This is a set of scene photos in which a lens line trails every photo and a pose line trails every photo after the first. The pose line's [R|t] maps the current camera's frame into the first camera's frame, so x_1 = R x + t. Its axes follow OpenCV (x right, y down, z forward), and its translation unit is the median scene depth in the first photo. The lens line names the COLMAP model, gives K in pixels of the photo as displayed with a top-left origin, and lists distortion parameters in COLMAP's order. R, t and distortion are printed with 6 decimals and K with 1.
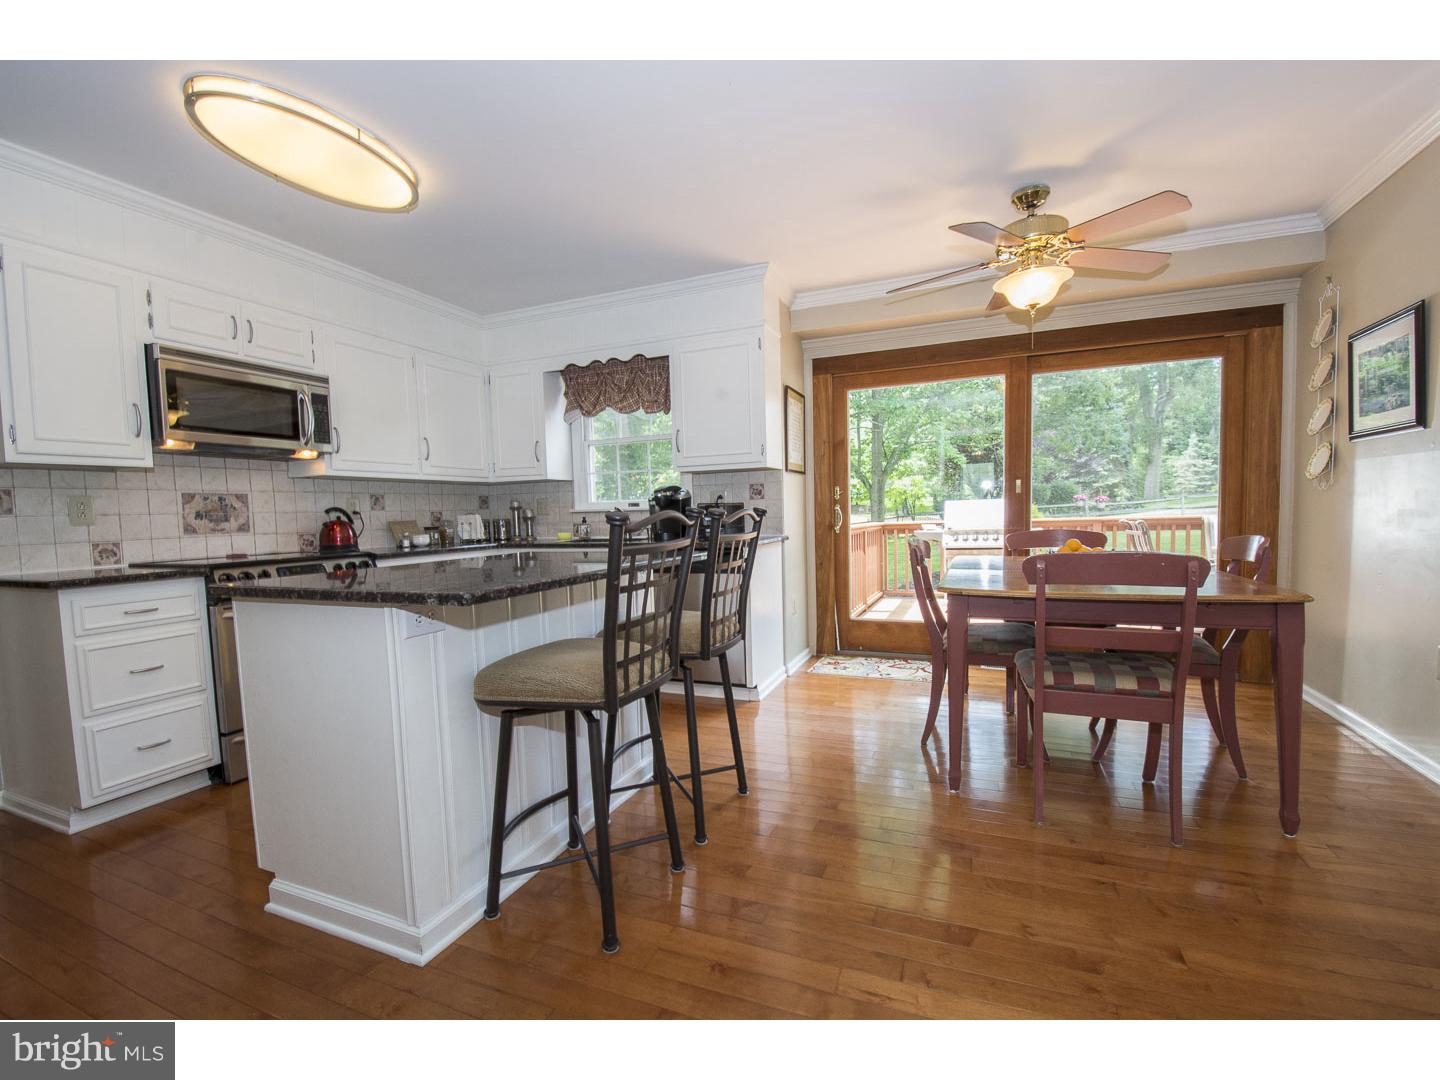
lens RADIAL K [[638.6, 0, 714.0], [0, 638.6, 545.9], [0, 0, 1]] dist [0.014379, -0.021666]
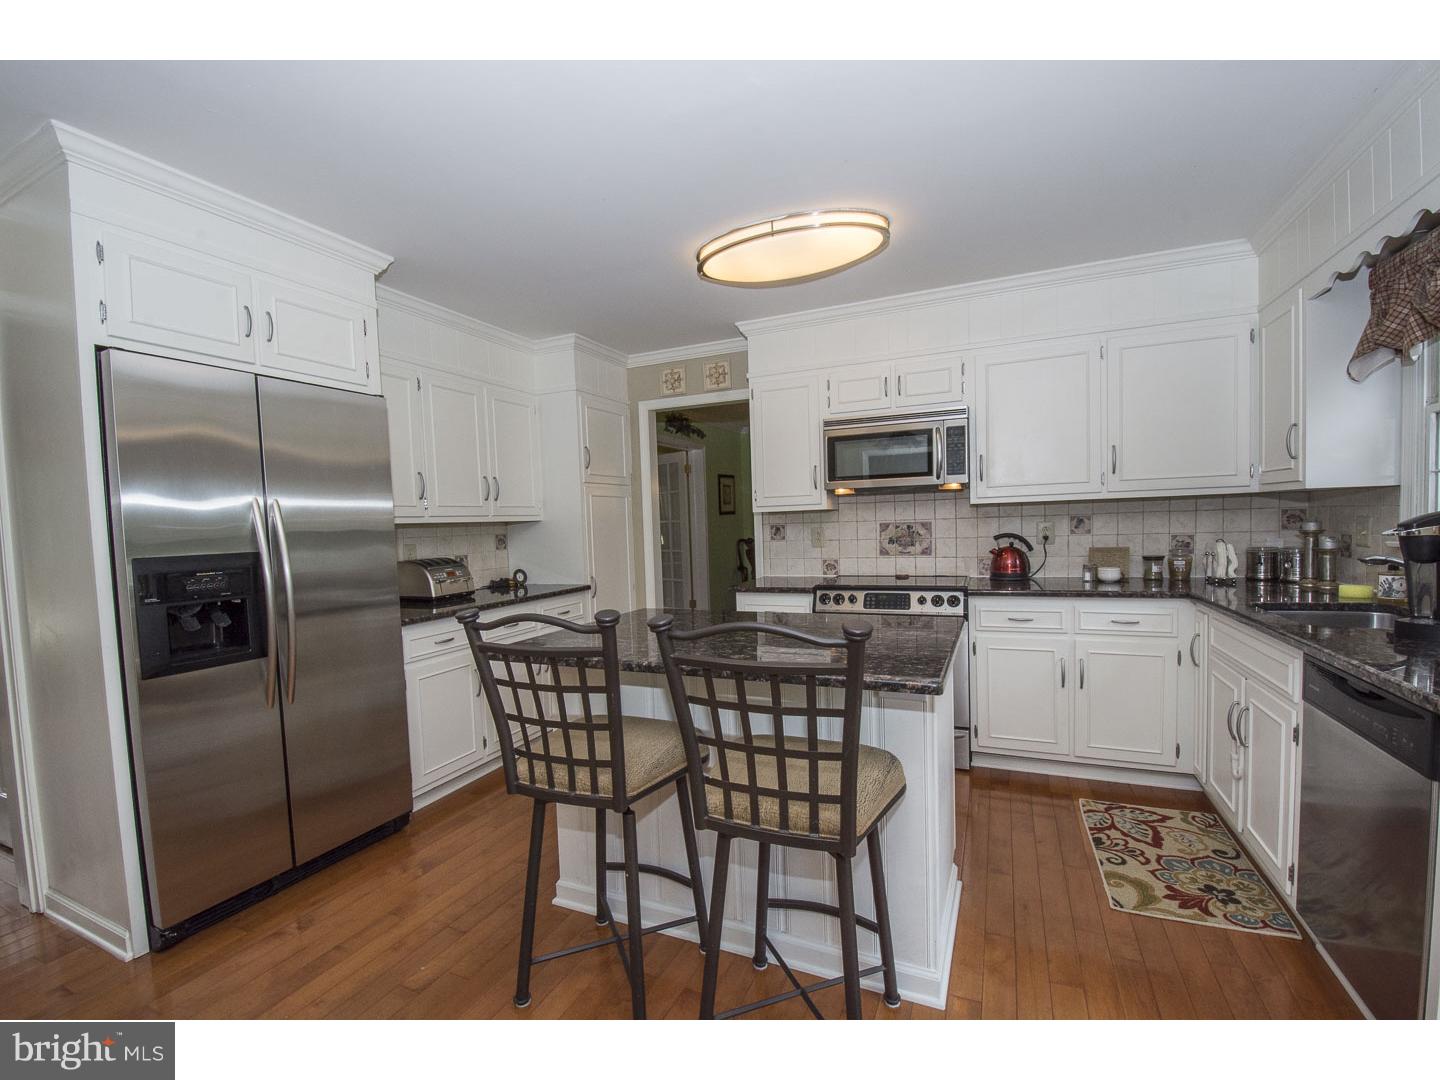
lens RADIAL K [[638.6, 0, 714.0], [0, 638.6, 545.9], [0, 0, 1]] dist [0.014379, -0.021666]
pose [[-0.009568, 0.066317, -0.997753, 0.412478], [-0.018733, 0.997611, 0.066488, -0.106832], [0.999779, 0.019327, -0.008303, 0.622558]]
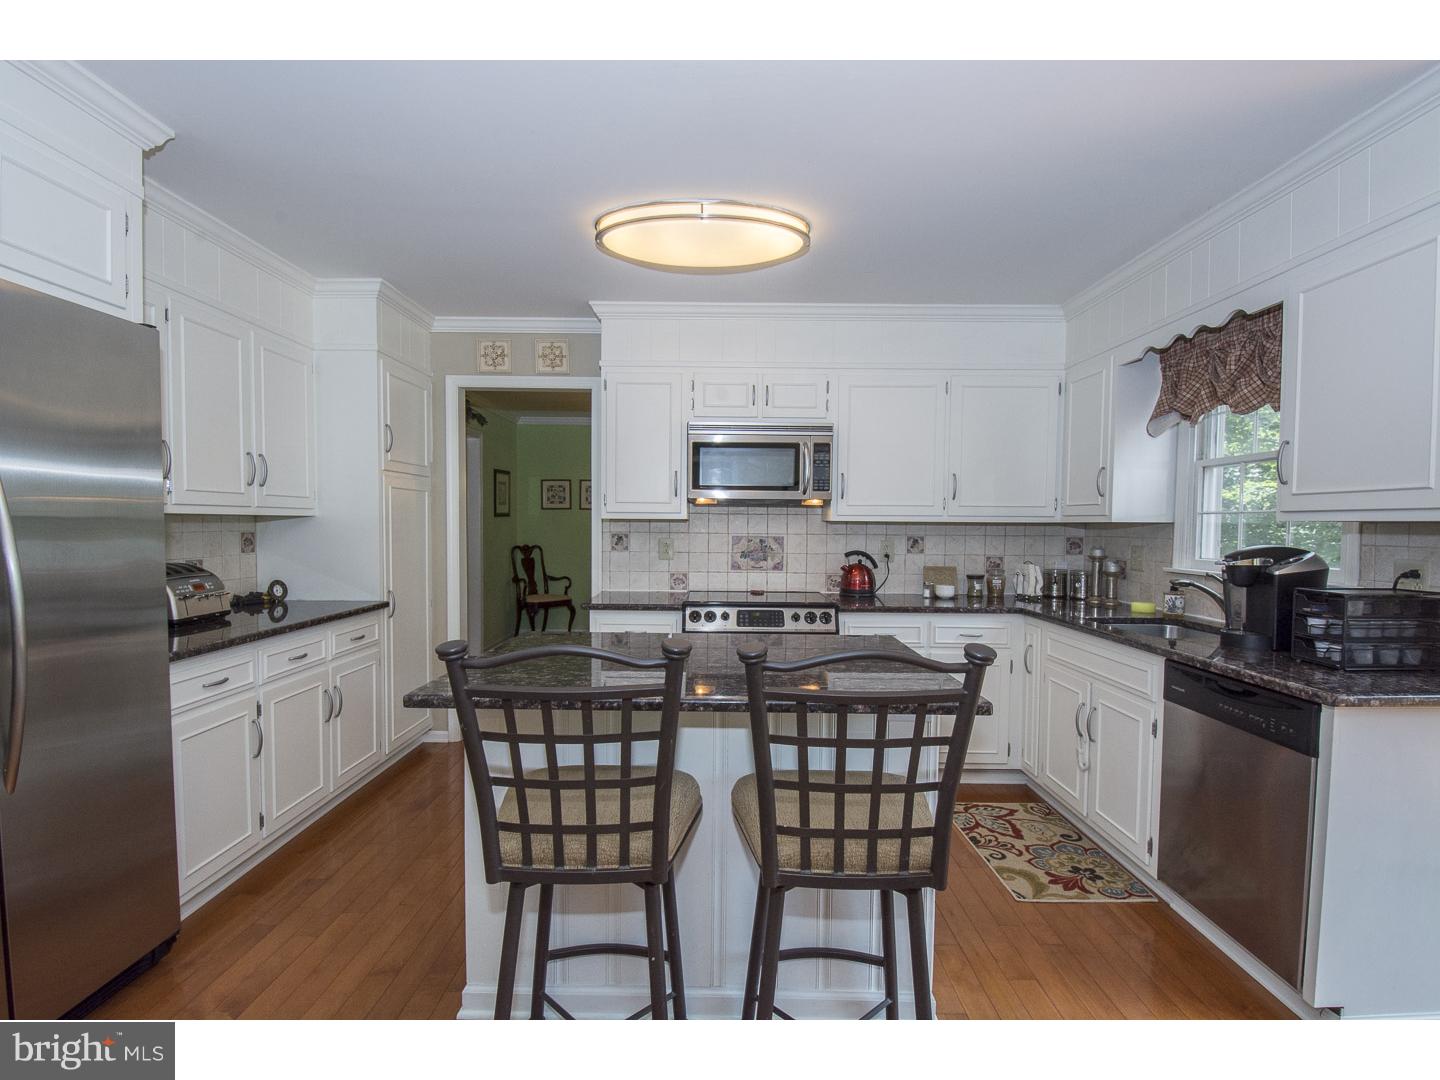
lens RADIAL K [[699.0, 0, 716.9], [0, 699.0, 545.4], [0, 0, 1]] dist [0.025550, -0.030718]
pose [[0.390691, 0.060110, -0.918557, 0.351809], [-0.068990, 0.996971, 0.035898, -0.101723], [0.917933, 0.049346, 0.393655, 0.410190]]
